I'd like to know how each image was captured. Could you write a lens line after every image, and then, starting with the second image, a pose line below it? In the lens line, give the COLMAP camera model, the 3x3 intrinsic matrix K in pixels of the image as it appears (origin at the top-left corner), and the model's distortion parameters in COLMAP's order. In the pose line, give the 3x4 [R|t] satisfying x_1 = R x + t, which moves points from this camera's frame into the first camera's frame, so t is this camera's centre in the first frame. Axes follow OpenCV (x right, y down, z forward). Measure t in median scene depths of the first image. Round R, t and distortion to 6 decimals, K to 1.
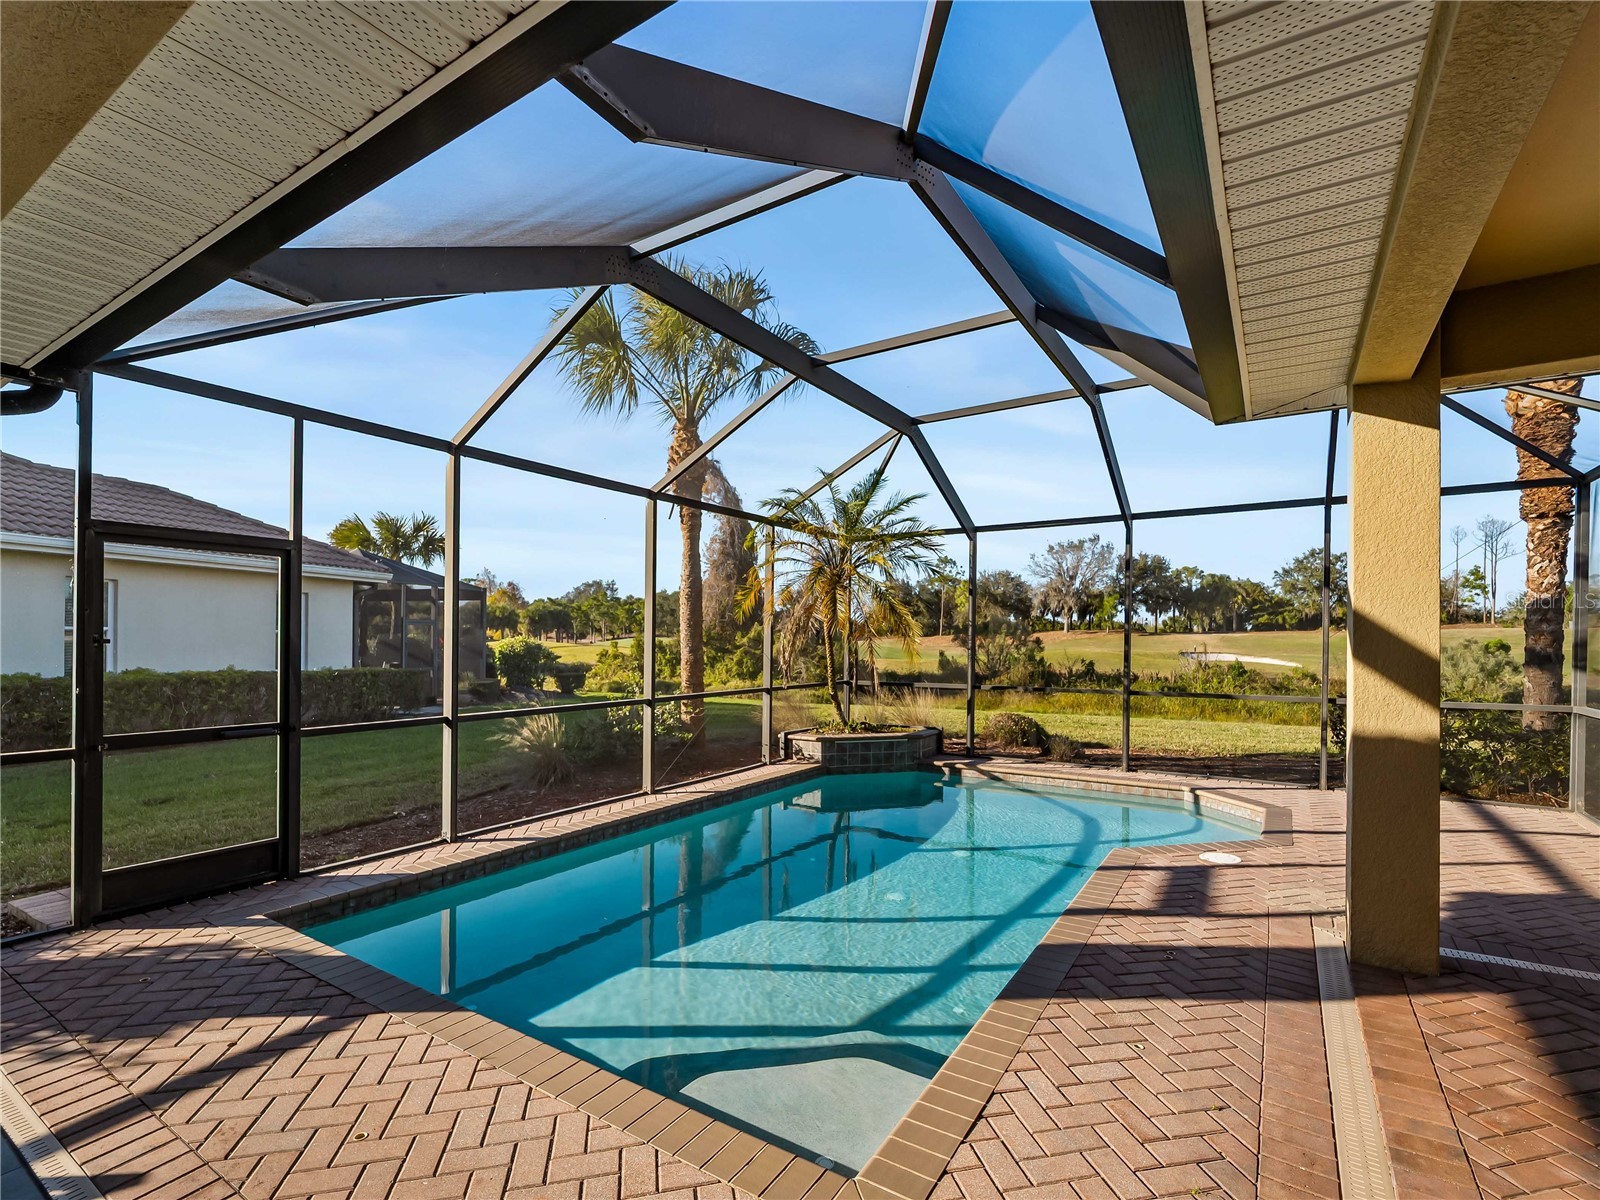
lens RADIAL K [[729.2, 0, 807.5], [0, 729.2, 615.7], [0, 0, 1]] dist [0.000432, 0.000107]
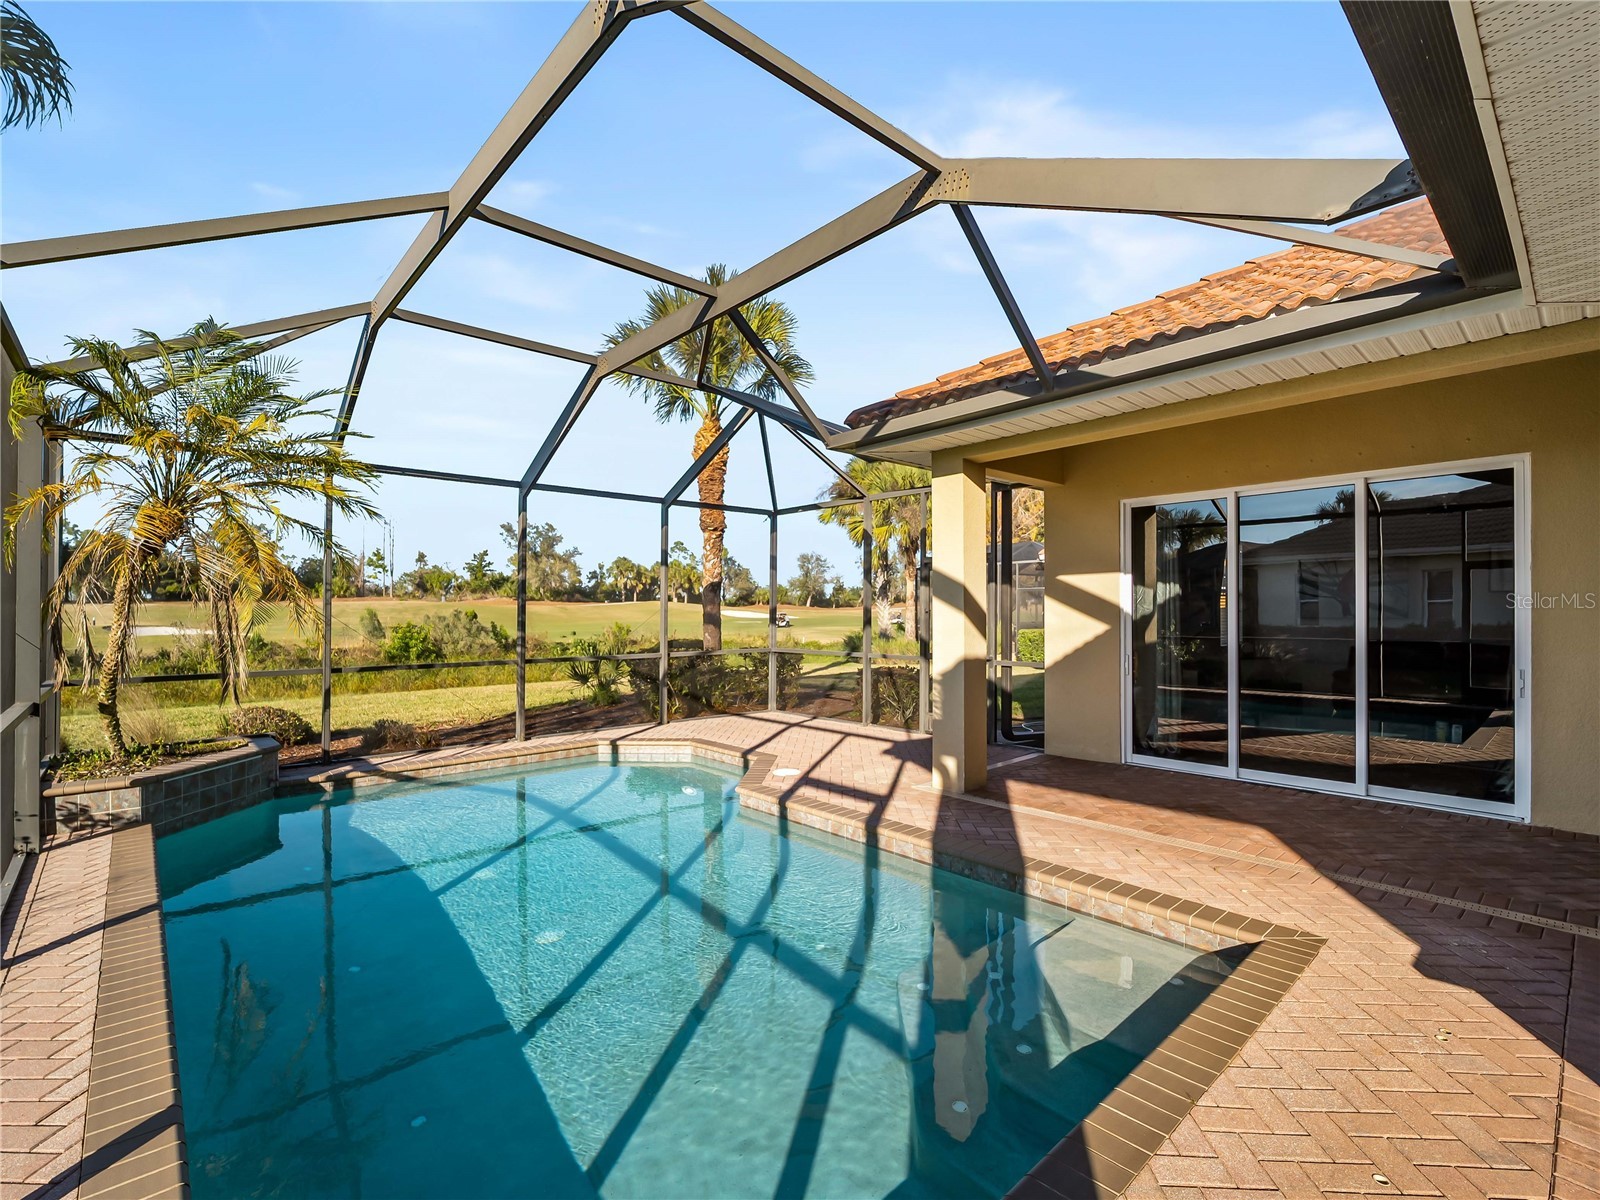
lens RADIAL K [[727.1, 0, 805.5], [0, 727.1, 606.6], [0, 0, 1]] dist [-0.003635, -0.001056]
pose [[0.271795, 0.003537, 0.962349, -0.415617], [-0.028612, 0.999581, 0.004407, 0.014718], [-0.961930, -0.028733, 0.271782, 0.368454]]
